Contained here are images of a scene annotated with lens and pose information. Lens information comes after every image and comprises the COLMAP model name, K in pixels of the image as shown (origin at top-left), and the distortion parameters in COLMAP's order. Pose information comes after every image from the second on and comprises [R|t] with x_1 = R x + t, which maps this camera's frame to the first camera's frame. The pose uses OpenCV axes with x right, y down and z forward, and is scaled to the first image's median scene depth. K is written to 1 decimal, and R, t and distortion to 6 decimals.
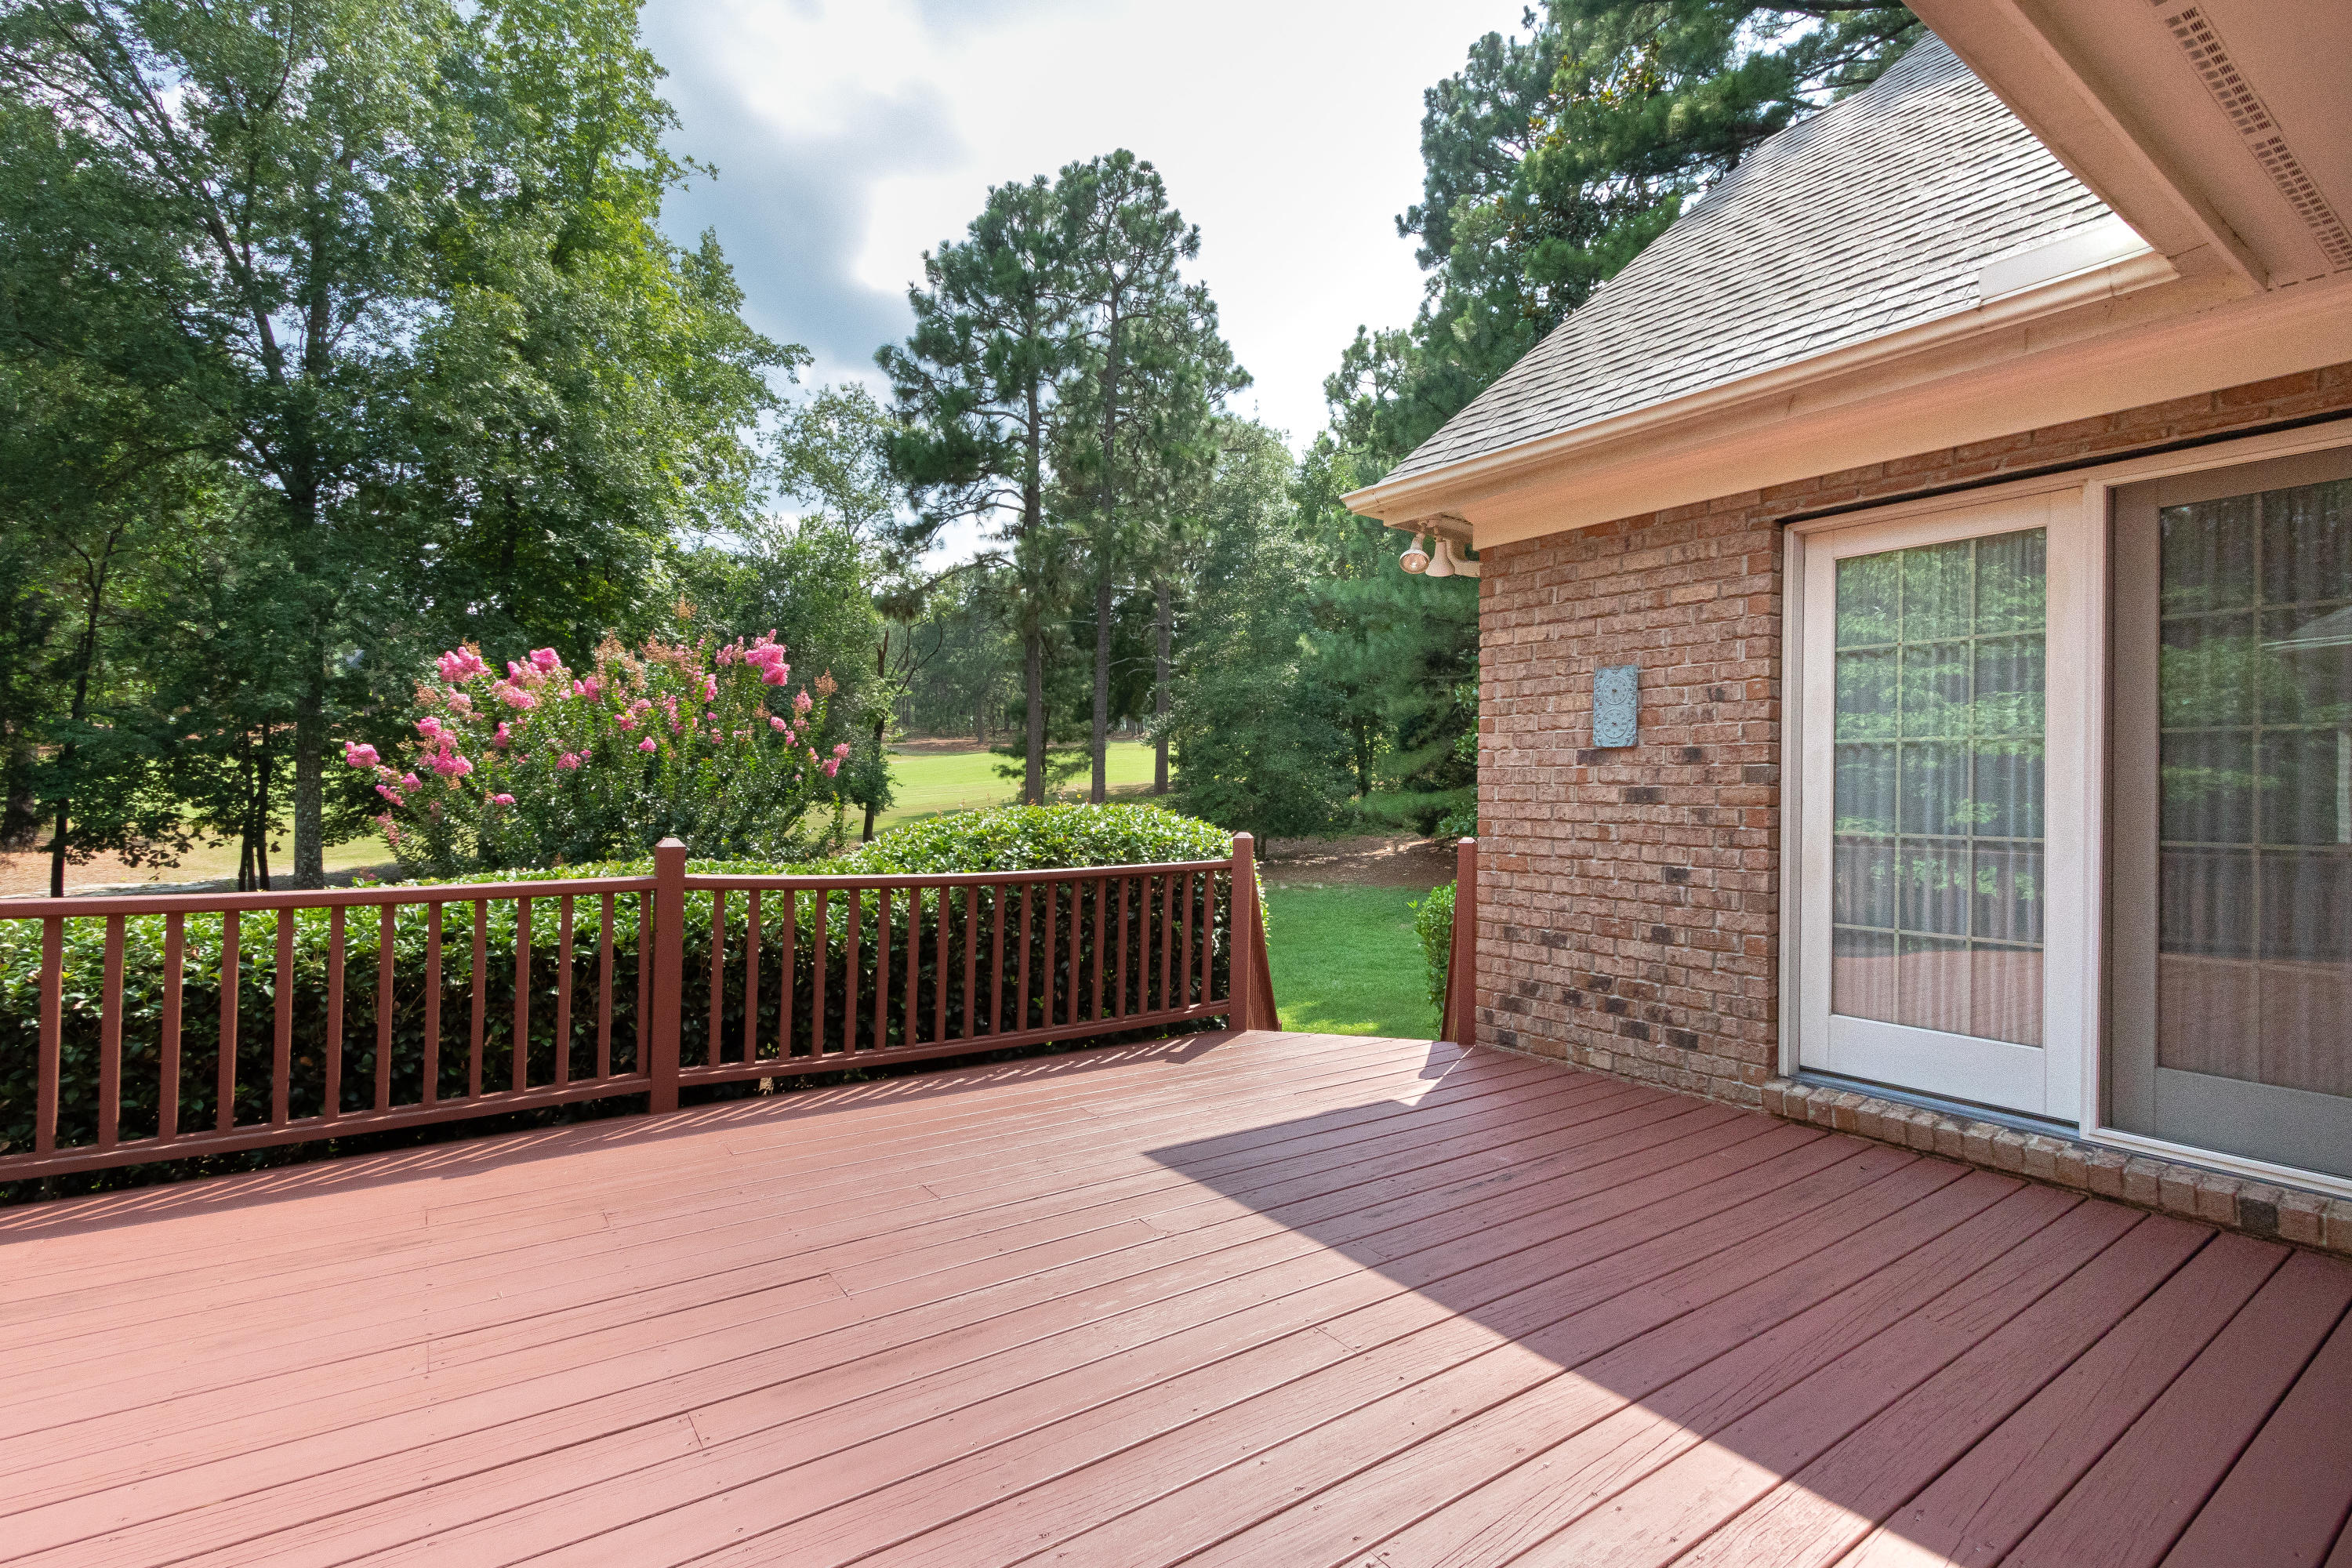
lens RADIAL K [[1087.9, 0, 1133.7], [0, 1087.9, 785.5], [0, 0, 1]] dist [0.006852, 0.000061]
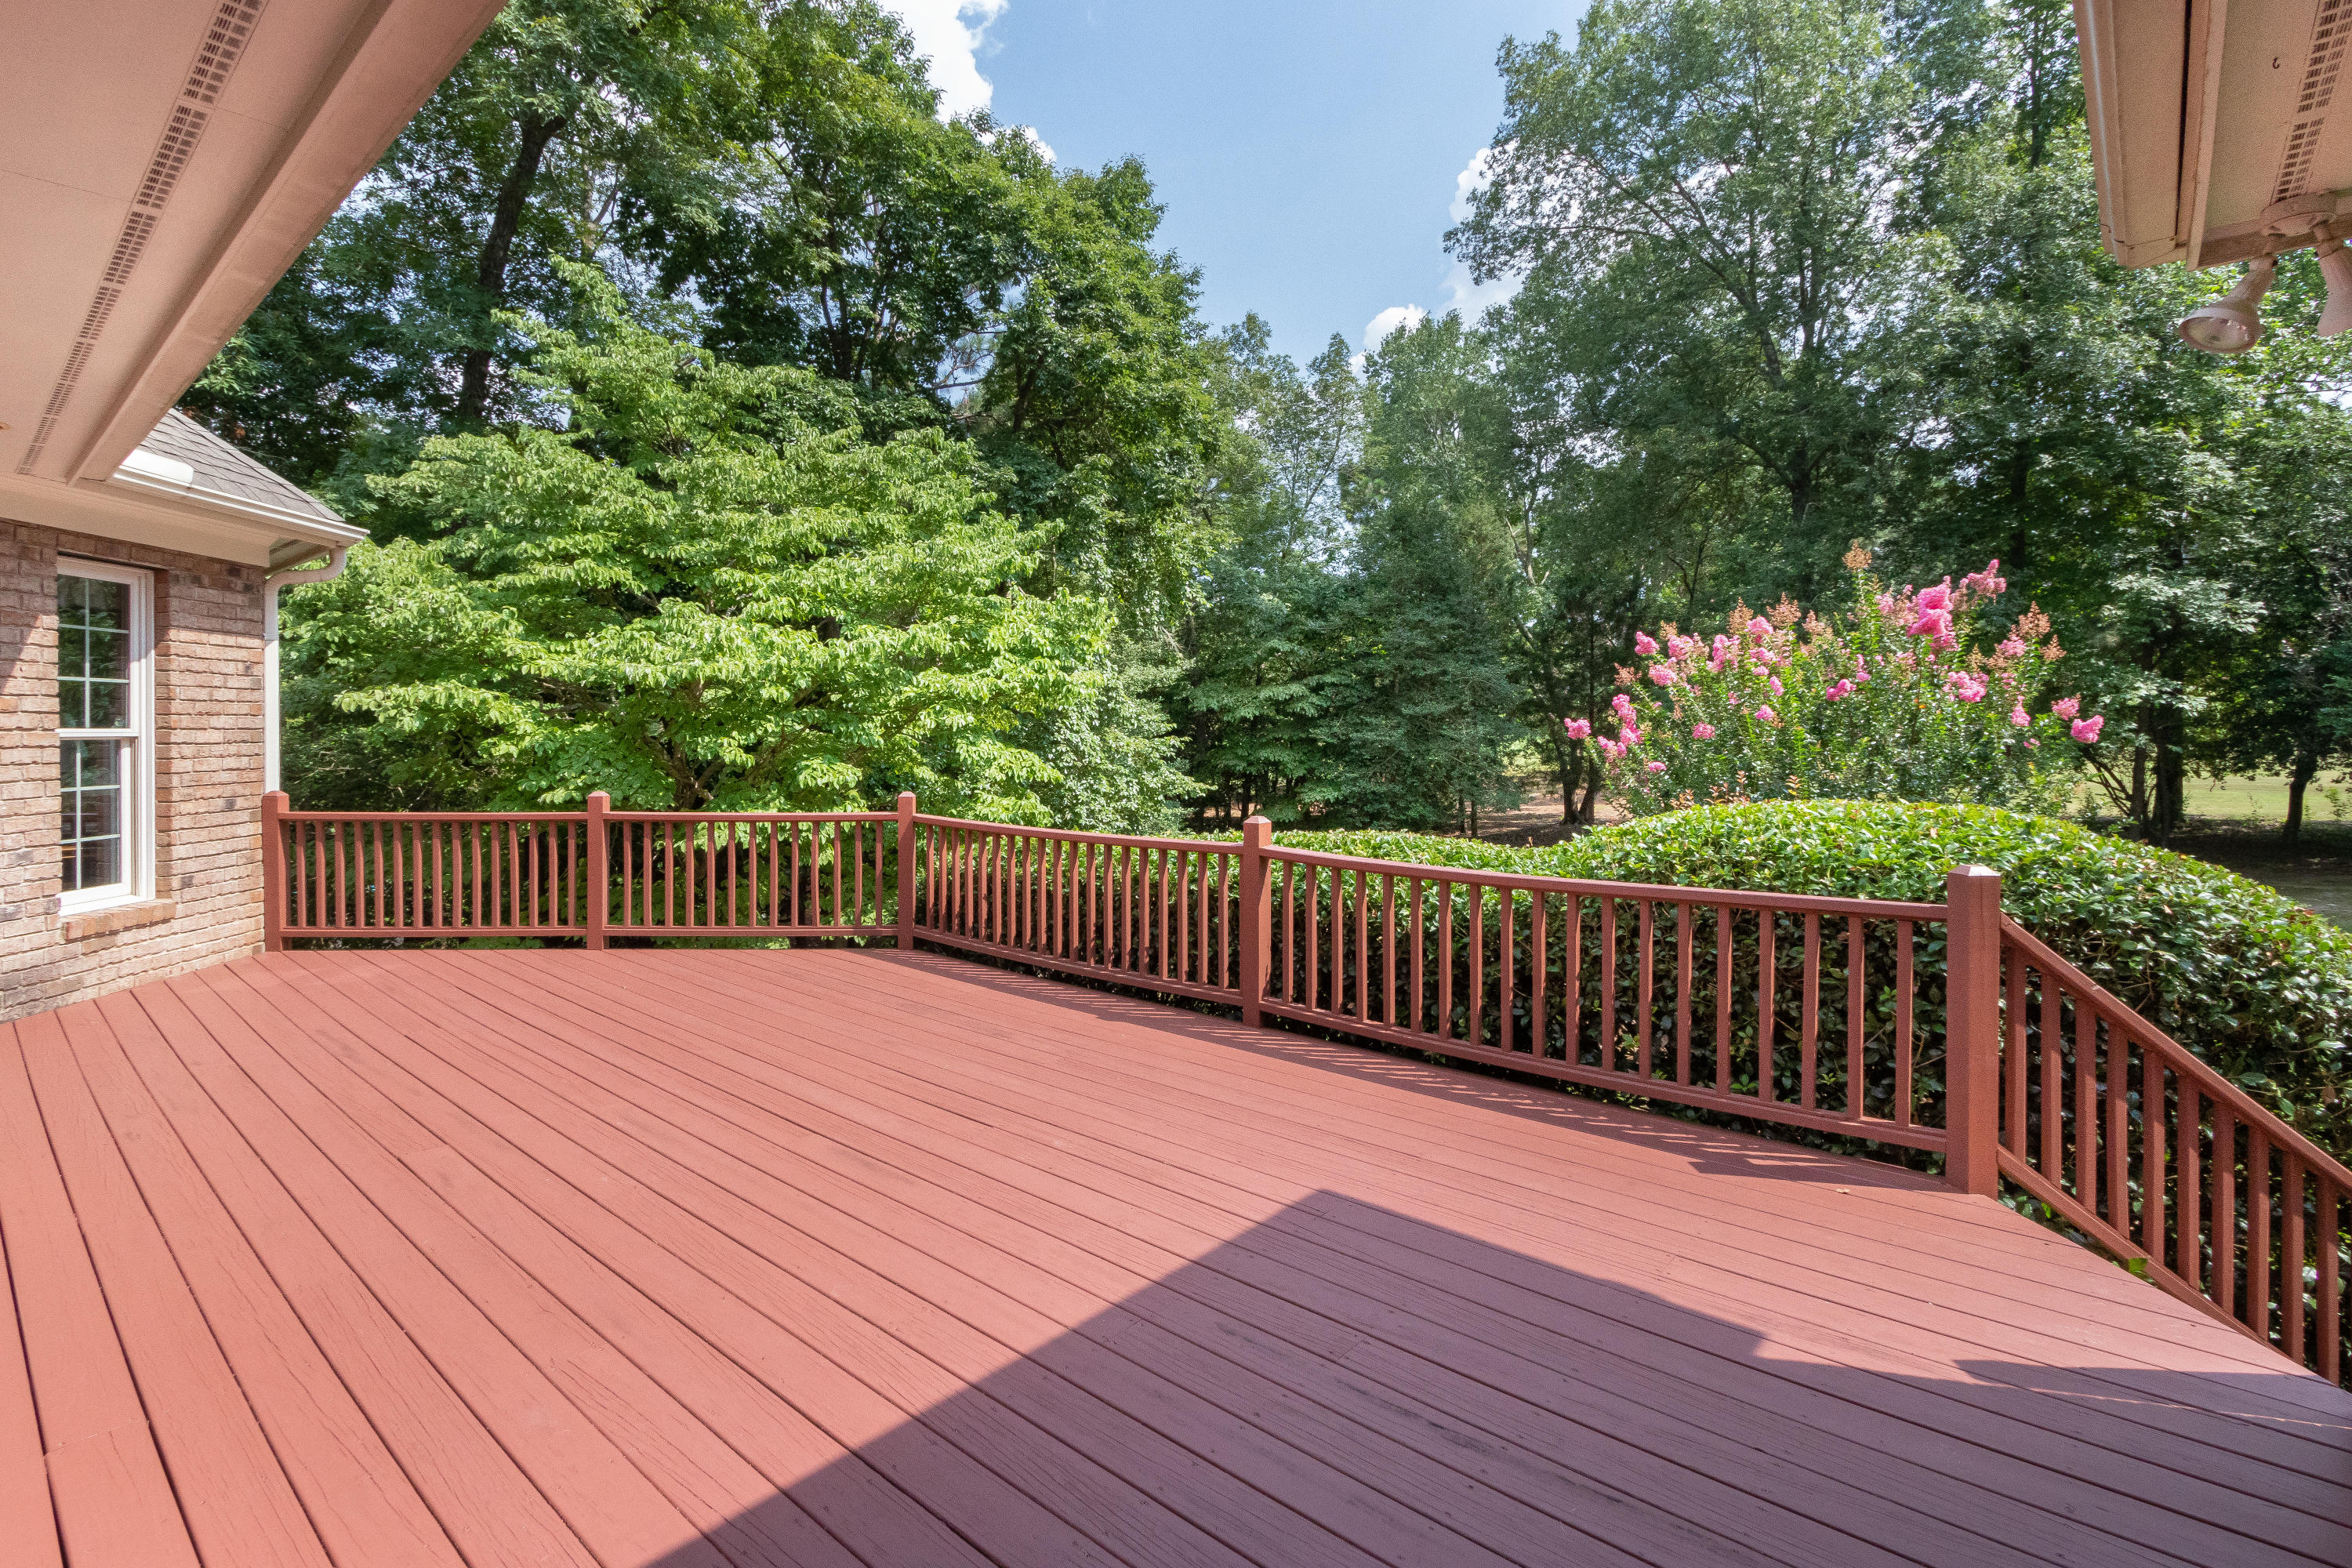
lens RADIAL K [[1087.9, 0, 1183.6], [0, 1087.9, 766.7], [0, 0, 1]] dist [0.006852, 0.000061]
pose [[0.257697, 0.019143, -0.966036, 0.897142], [0.006592, 0.999746, 0.021570, -0.038158], [0.966203, -0.011927, 0.257505, 0.693611]]
